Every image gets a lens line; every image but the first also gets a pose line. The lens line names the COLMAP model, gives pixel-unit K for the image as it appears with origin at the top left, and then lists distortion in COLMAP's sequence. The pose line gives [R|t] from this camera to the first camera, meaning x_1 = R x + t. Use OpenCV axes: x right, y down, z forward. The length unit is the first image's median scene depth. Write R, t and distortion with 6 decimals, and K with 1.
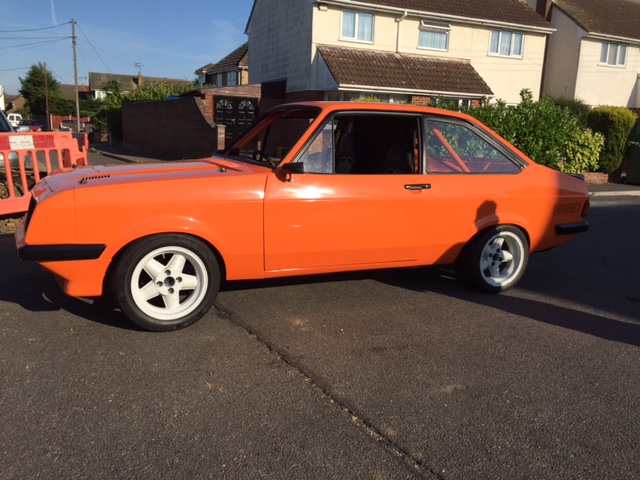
lens RADIAL K [[534.9, 0, 317.3], [0, 534.9, 239.2], [0, 0, 1]] dist [0.036460, -0.081936]
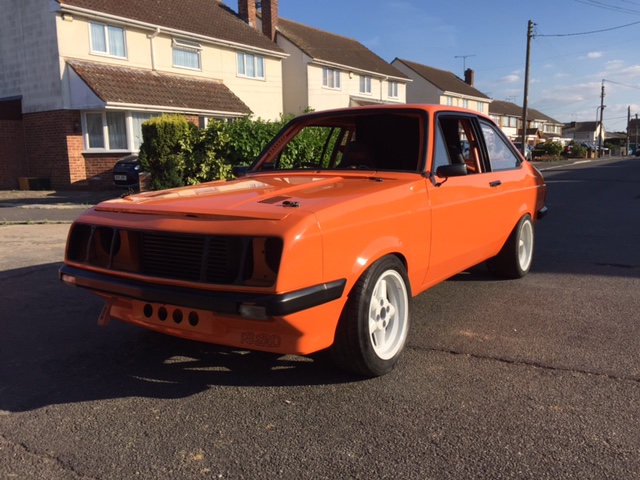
lens RADIAL K [[534.9, 0, 321.6], [0, 534.9, 243.5], [0, 0, 1]] dist [0.036460, -0.081936]
pose [[0.858833, -0.125848, 0.496556, -0.107362], [0.141566, 0.989910, 0.006035, -0.006592], [-0.492305, 0.065112, 0.867984, 0.045714]]
